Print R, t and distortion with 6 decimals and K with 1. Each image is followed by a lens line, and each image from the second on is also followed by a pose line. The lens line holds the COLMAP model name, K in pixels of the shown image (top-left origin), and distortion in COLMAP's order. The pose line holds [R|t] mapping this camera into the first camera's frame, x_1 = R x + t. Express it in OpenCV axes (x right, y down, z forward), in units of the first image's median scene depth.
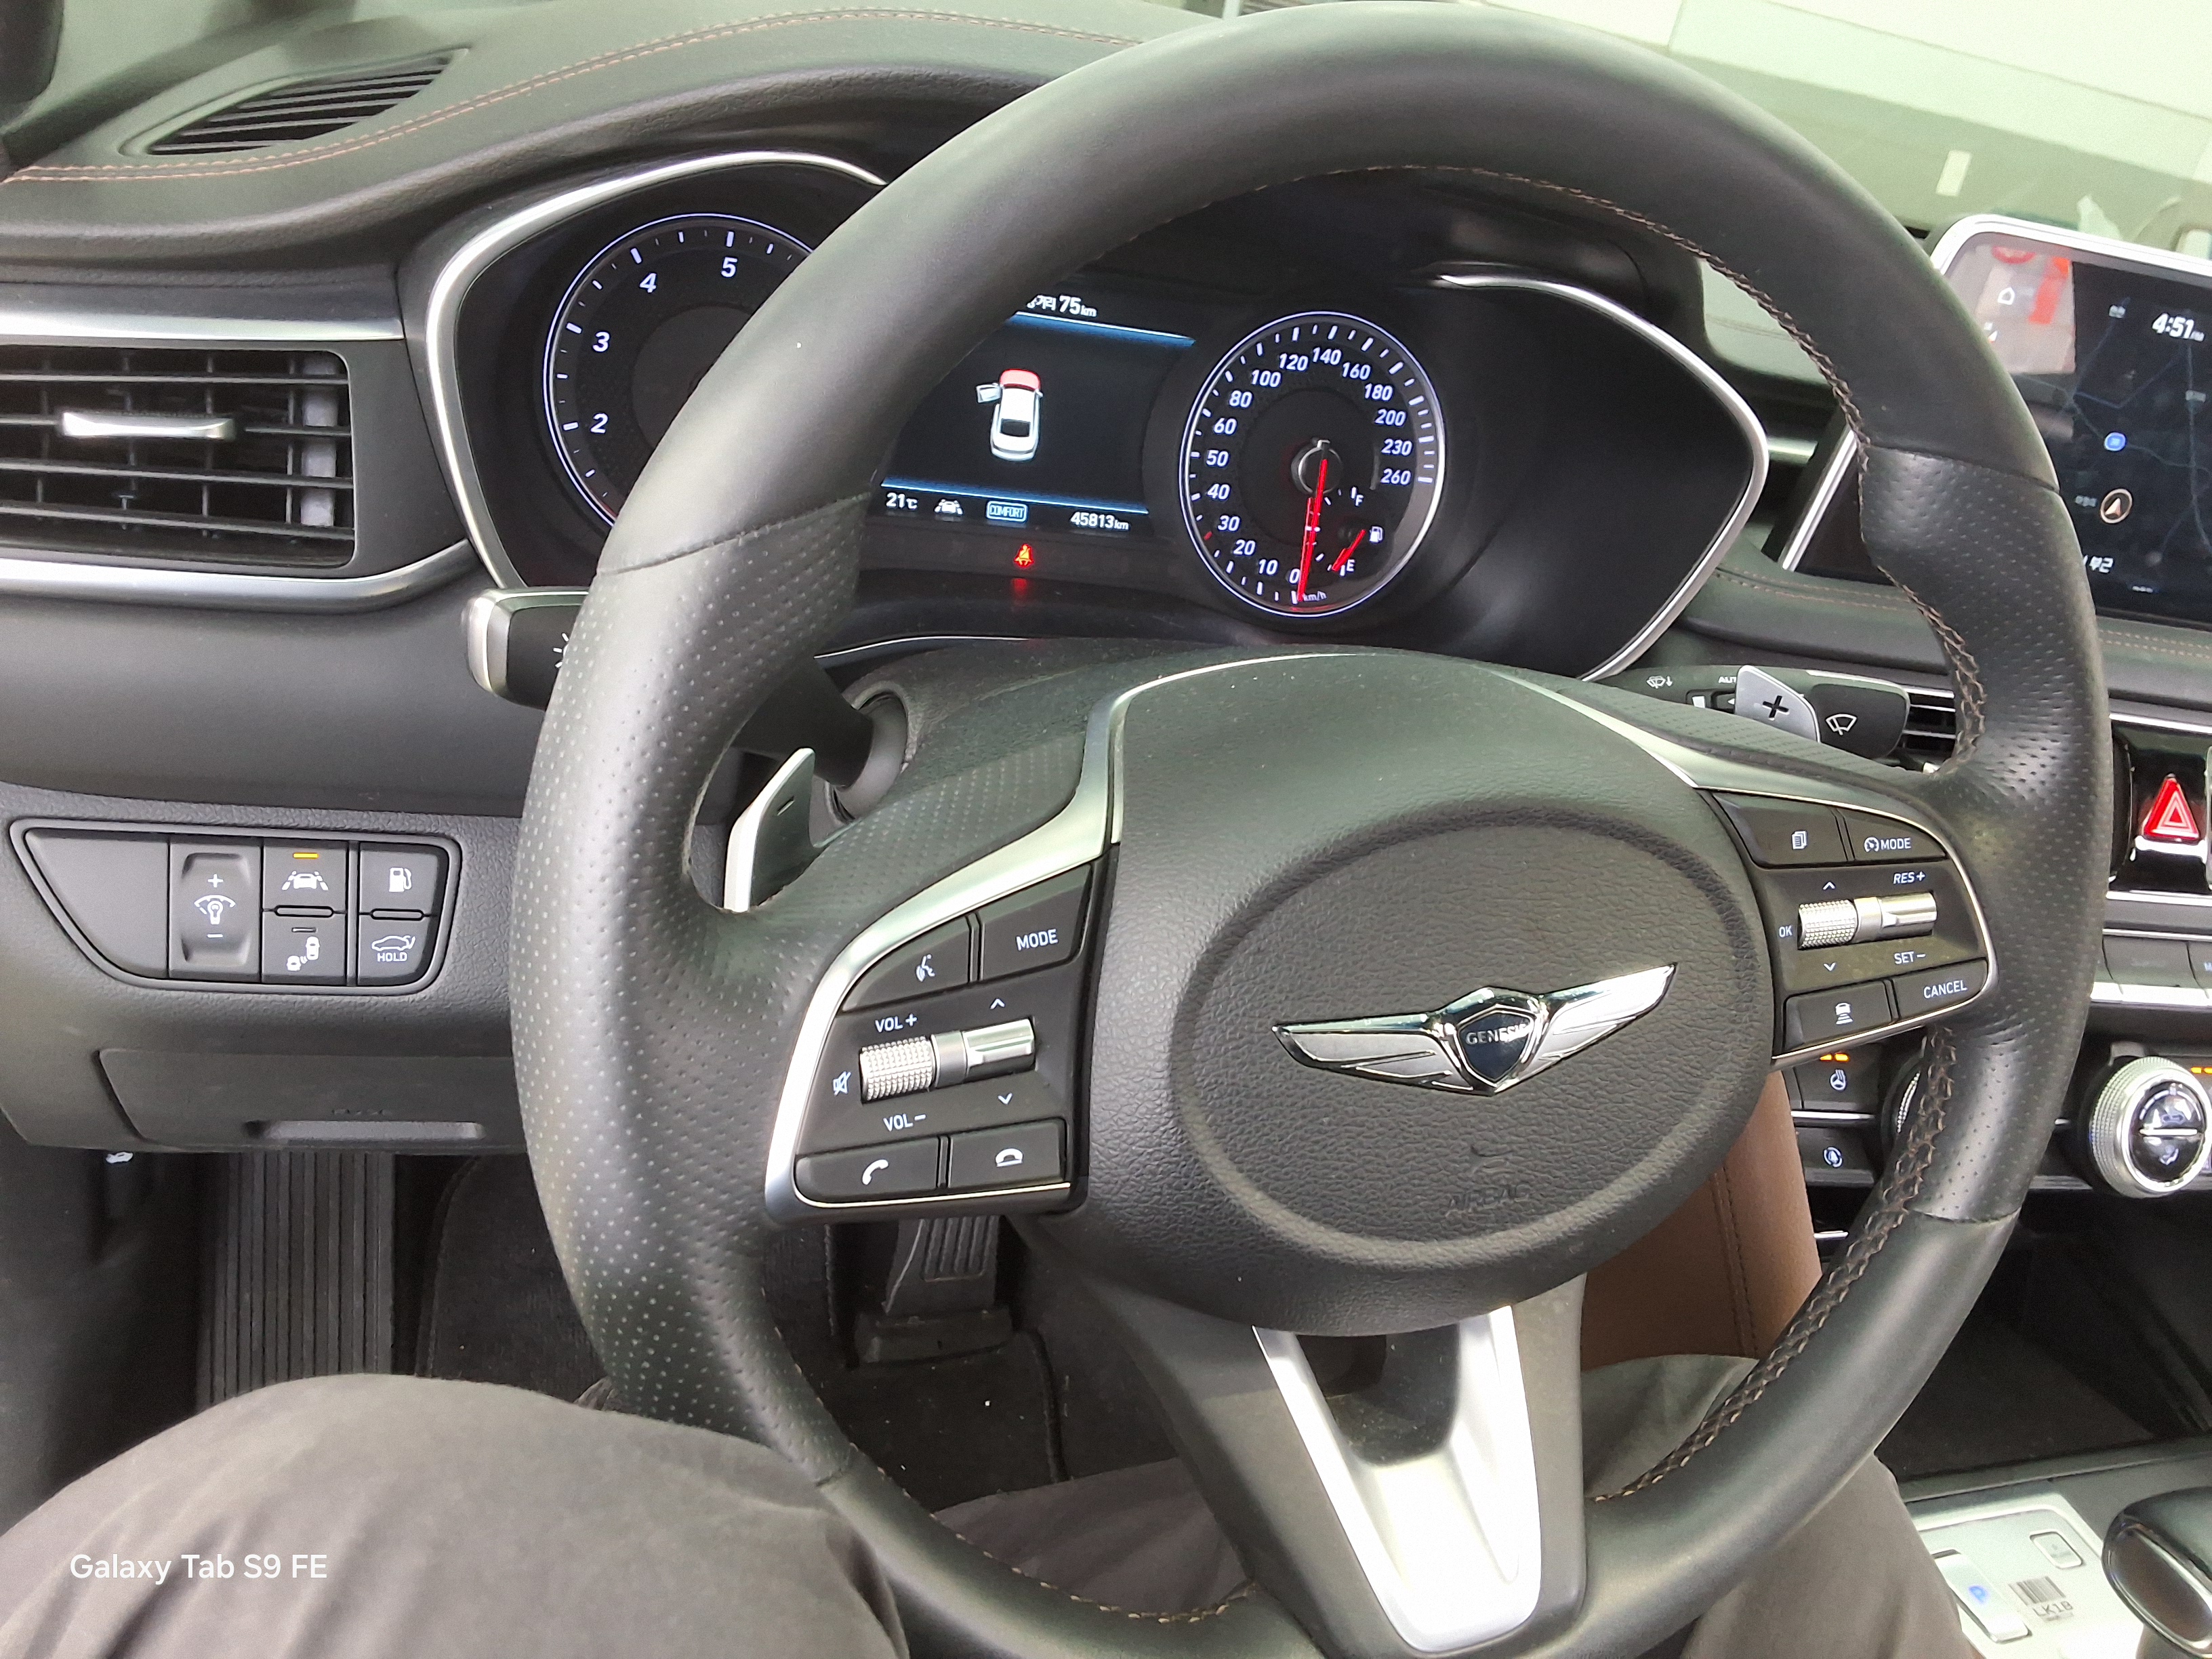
lens RADIAL K [[1773.2, 0, 1102.1], [0, 1773.2, 857.7], [0, 0, 1]] dist [0.142133, -0.215069]
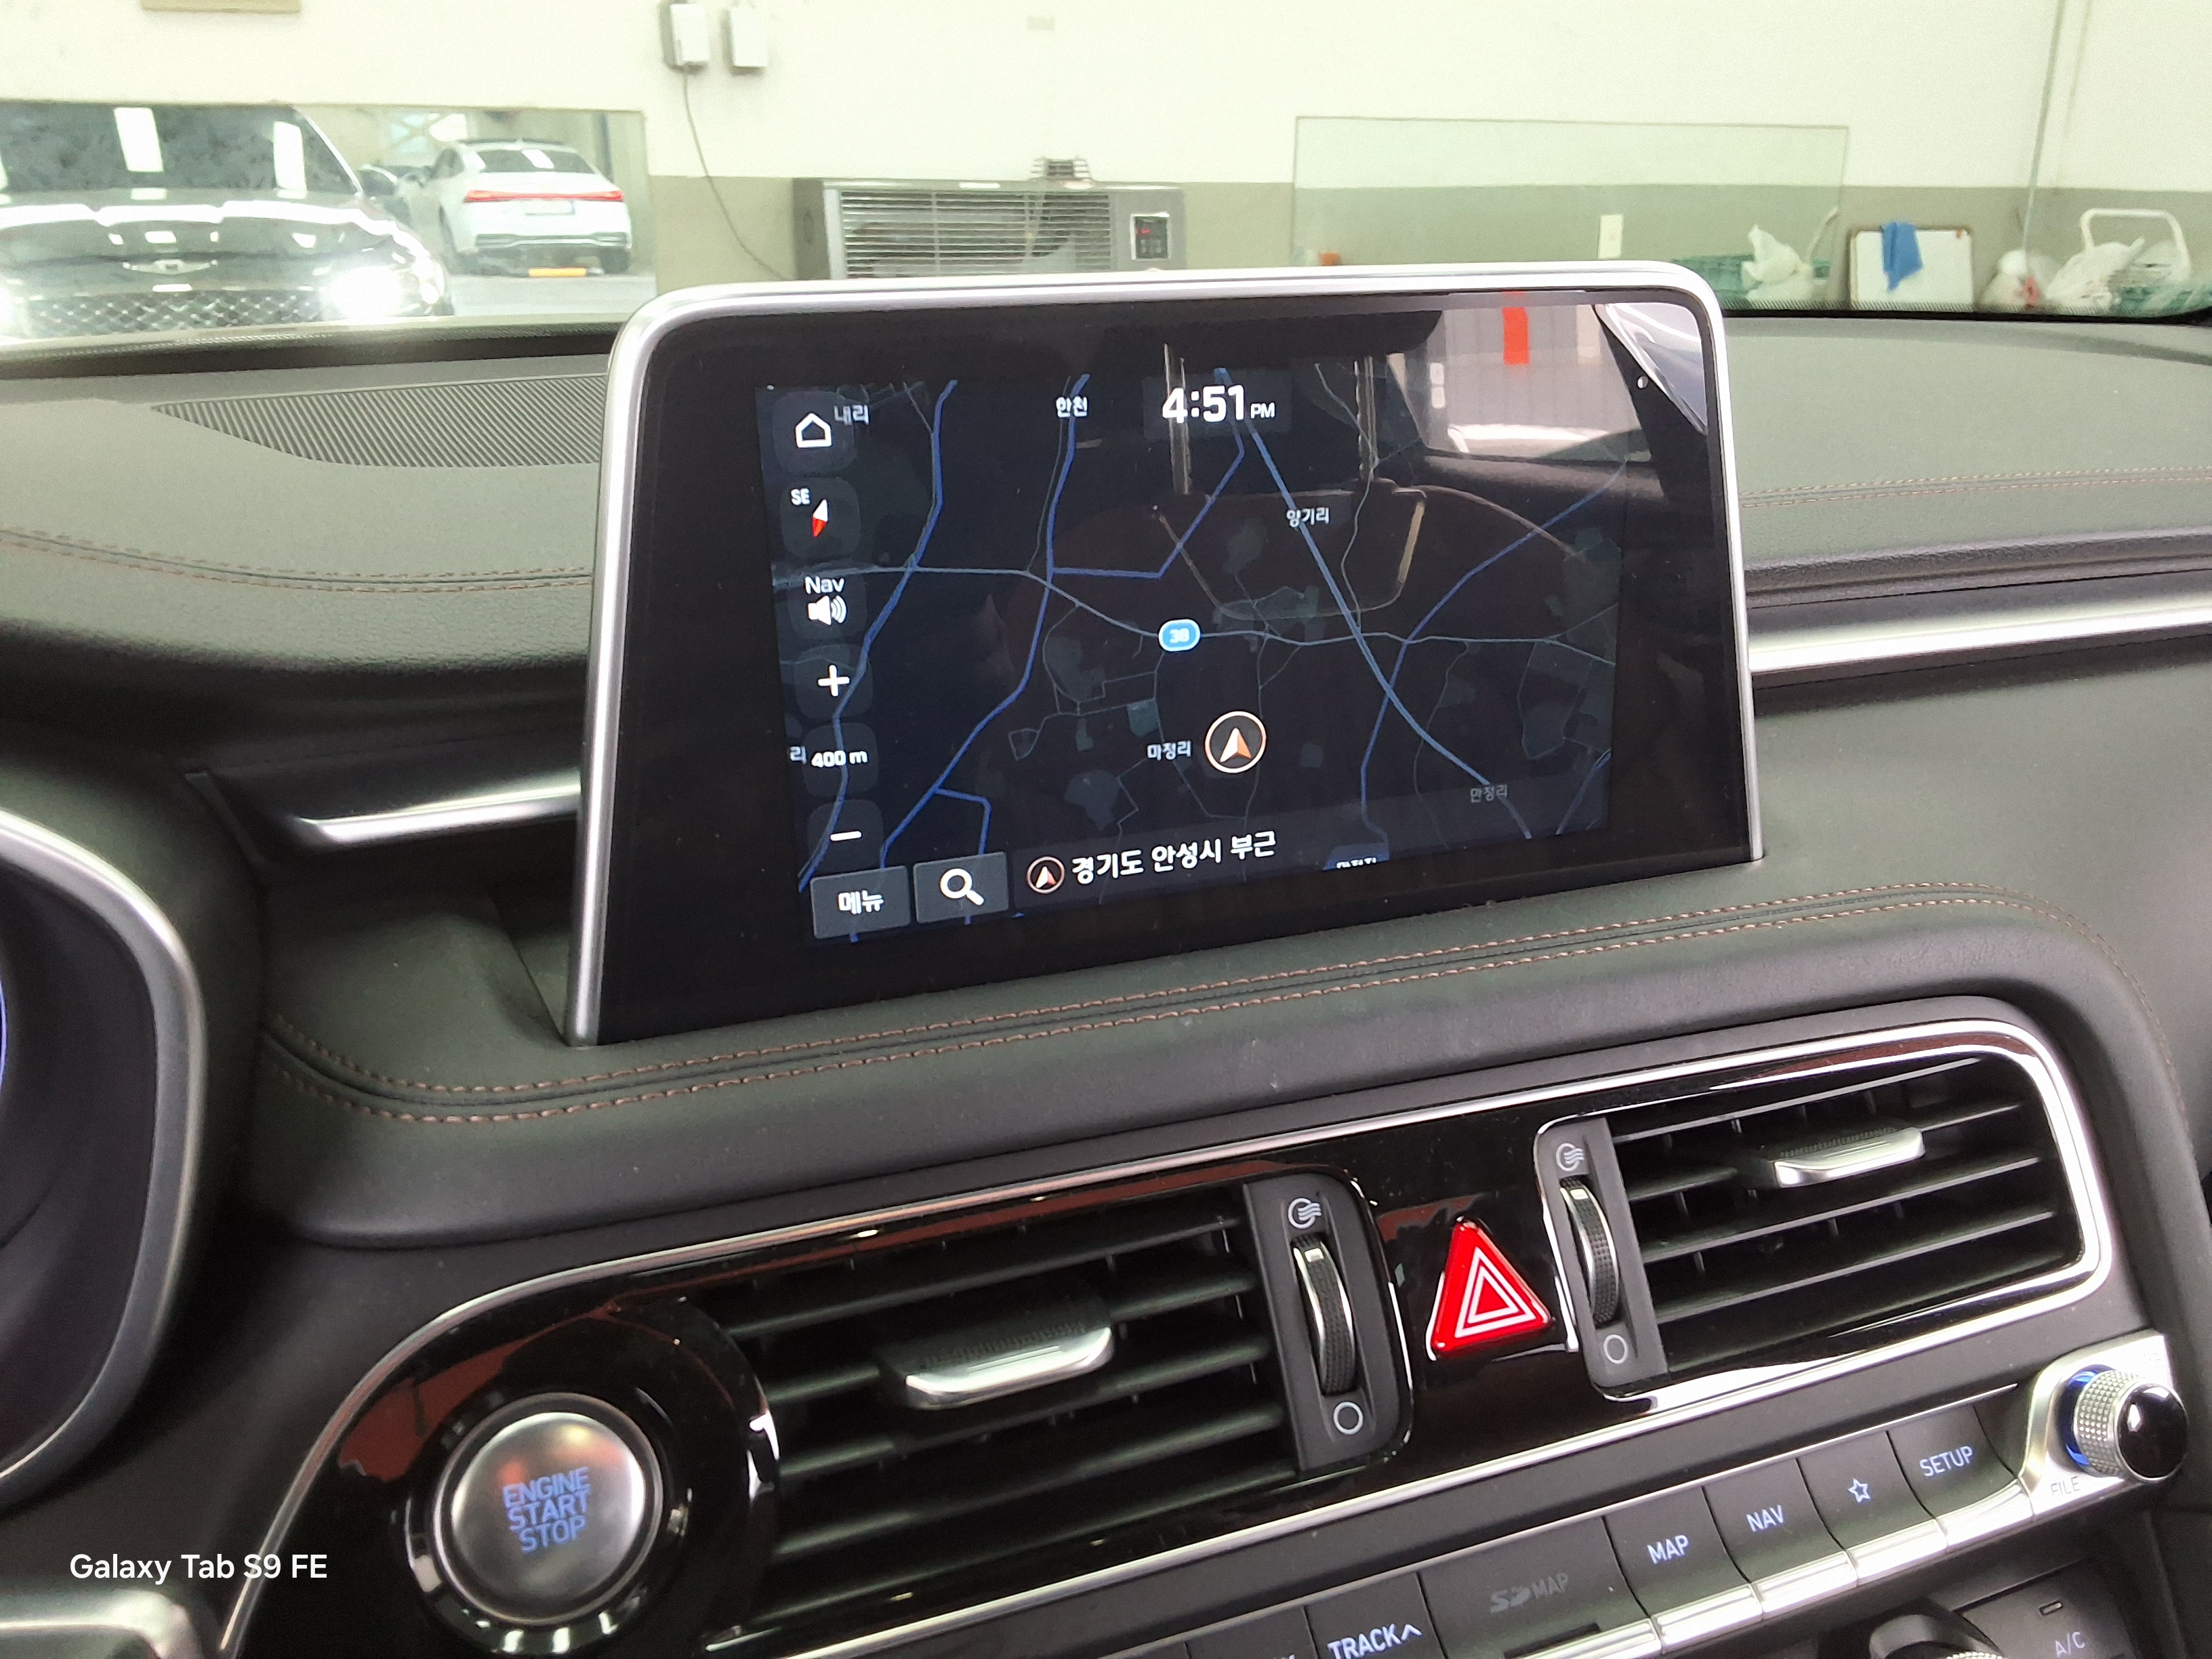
lens RADIAL K [[1773.2, 0, 1102.1], [0, 1773.2, 857.7], [0, 0, 1]] dist [0.142133, -0.215069]
pose [[0.967838, -0.242040, 0.068607, 0.494354], [0.248030, 0.963653, -0.099266, -0.122684], [-0.042087, 0.113090, 0.992693, 0.500217]]
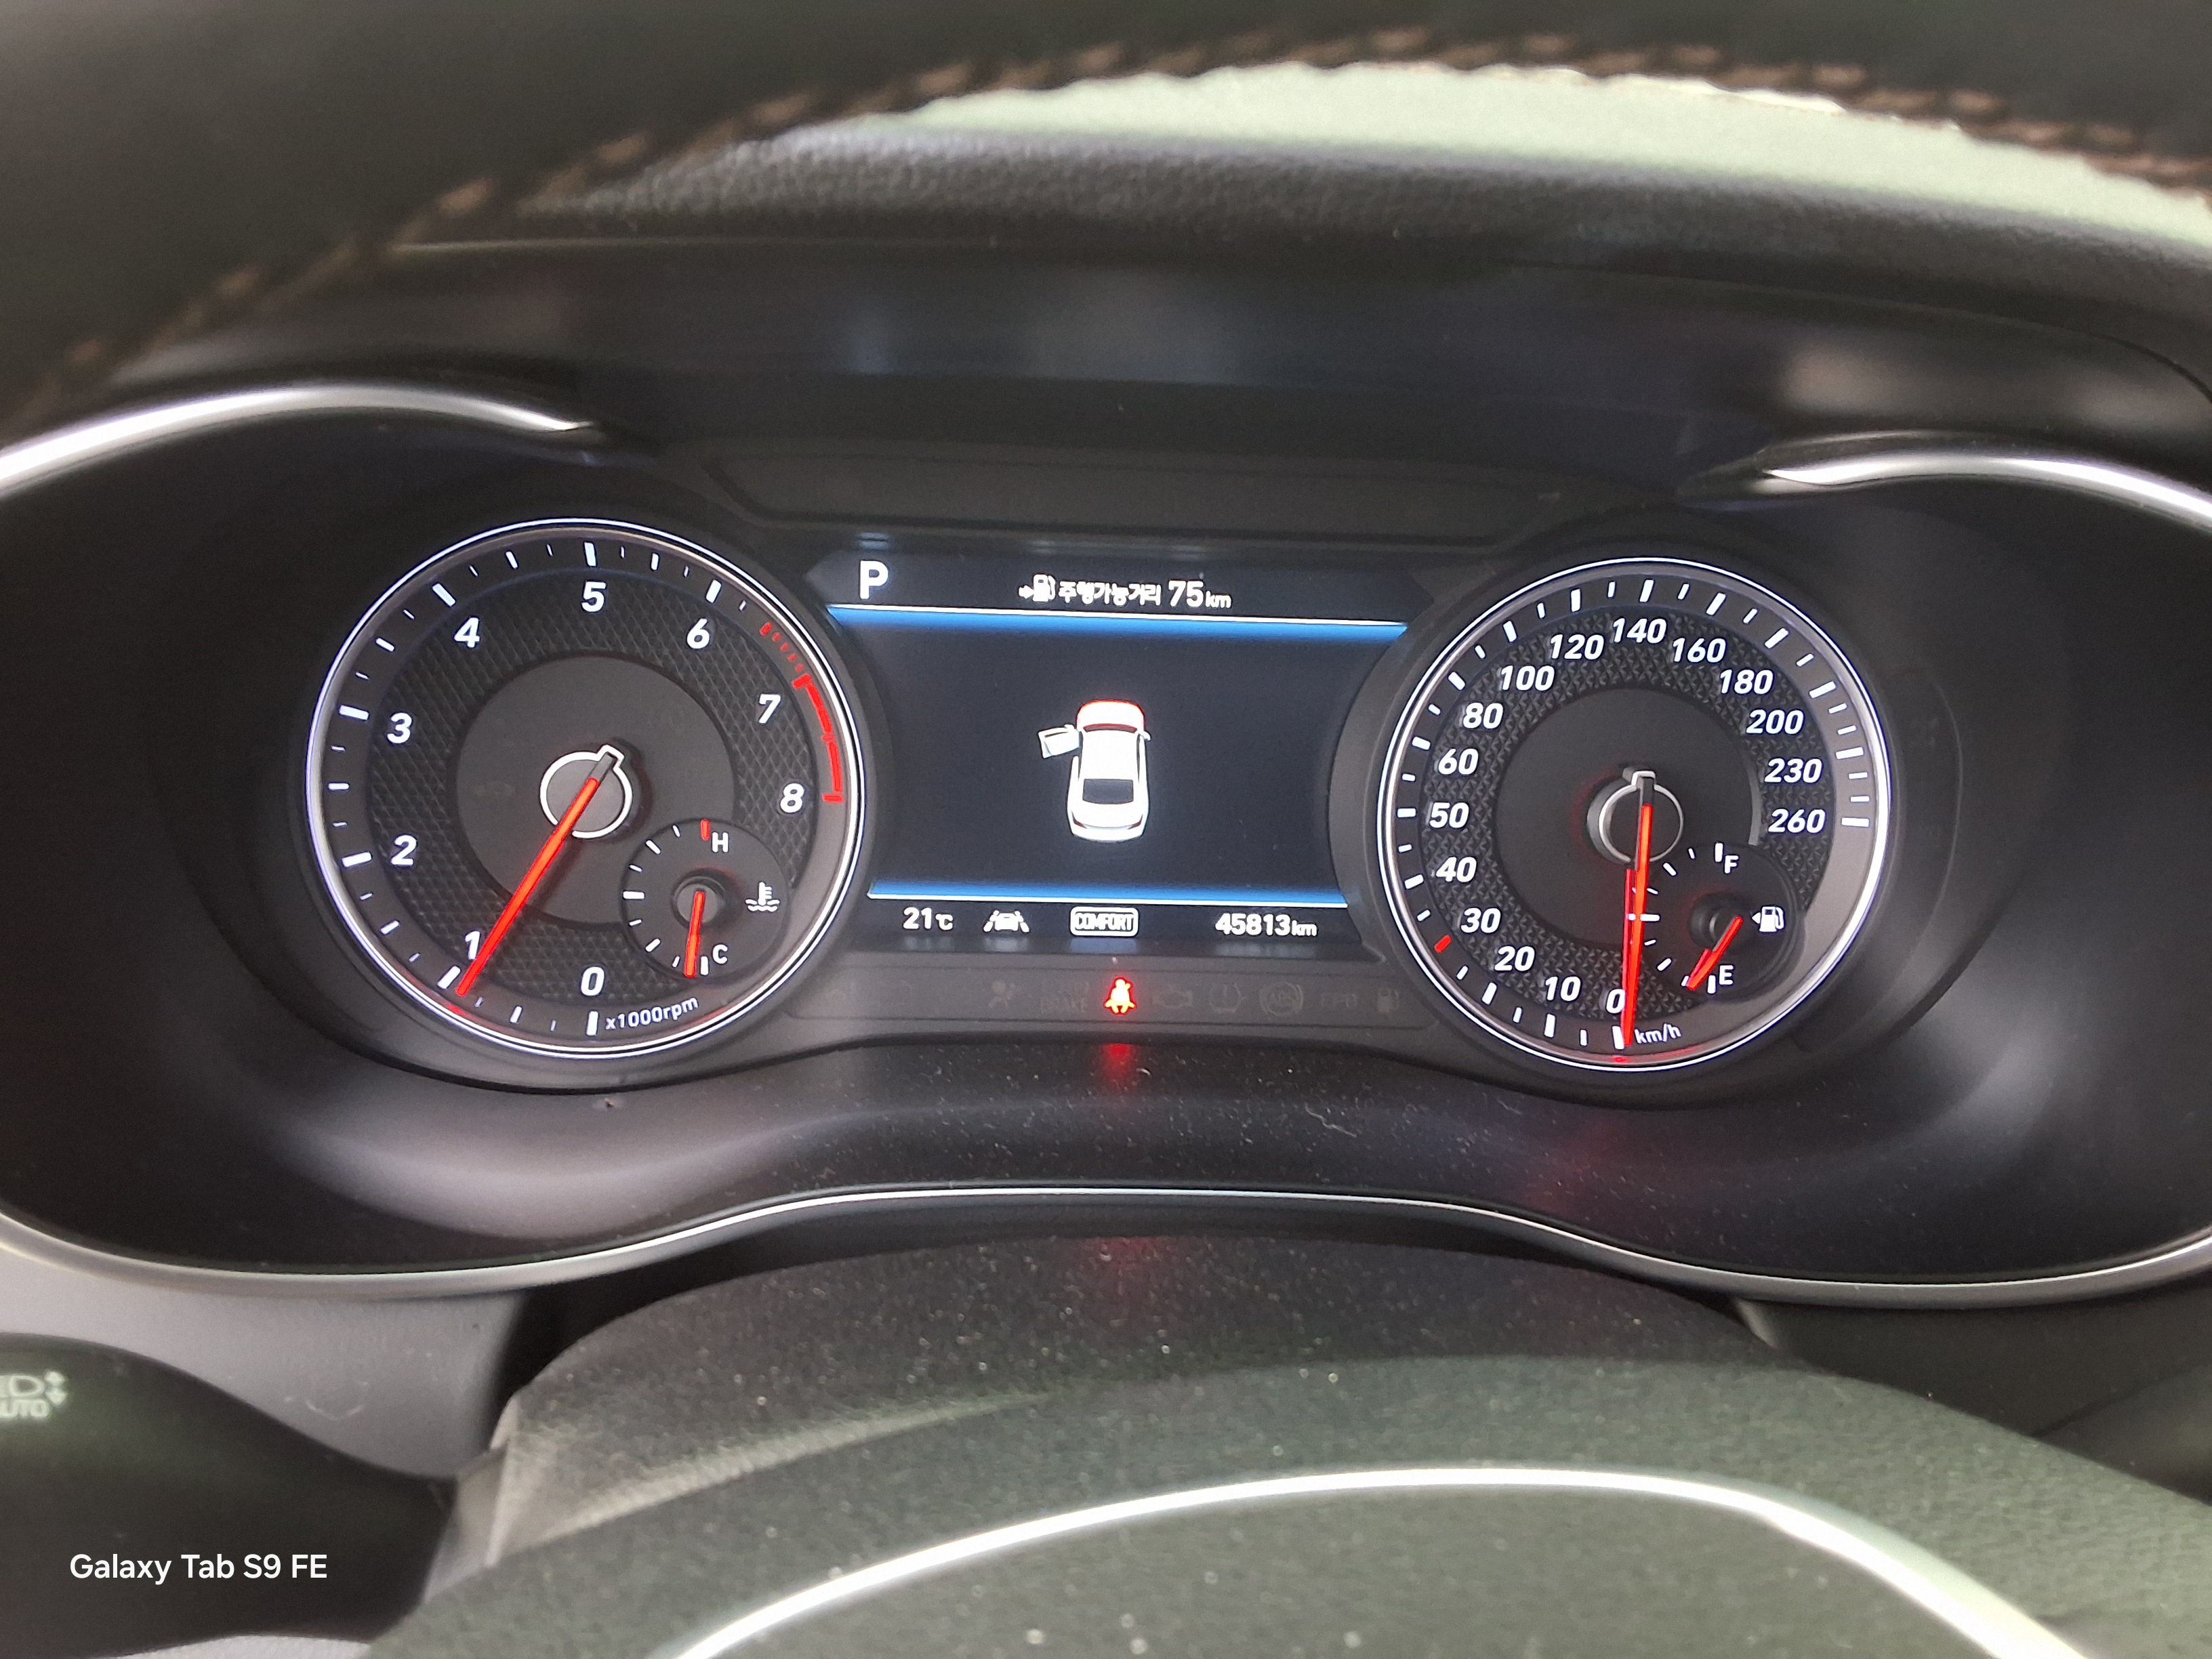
lens RADIAL K [[1773.2, 0, 1102.1], [0, 1773.2, 857.7], [0, 0, 1]] dist [0.142133, -0.215069]
pose [[0.950677, -0.055007, -0.305266, 0.134664], [0.008465, 0.988384, -0.151738, -0.122089], [0.310067, 0.141670, 0.940100, 0.416229]]
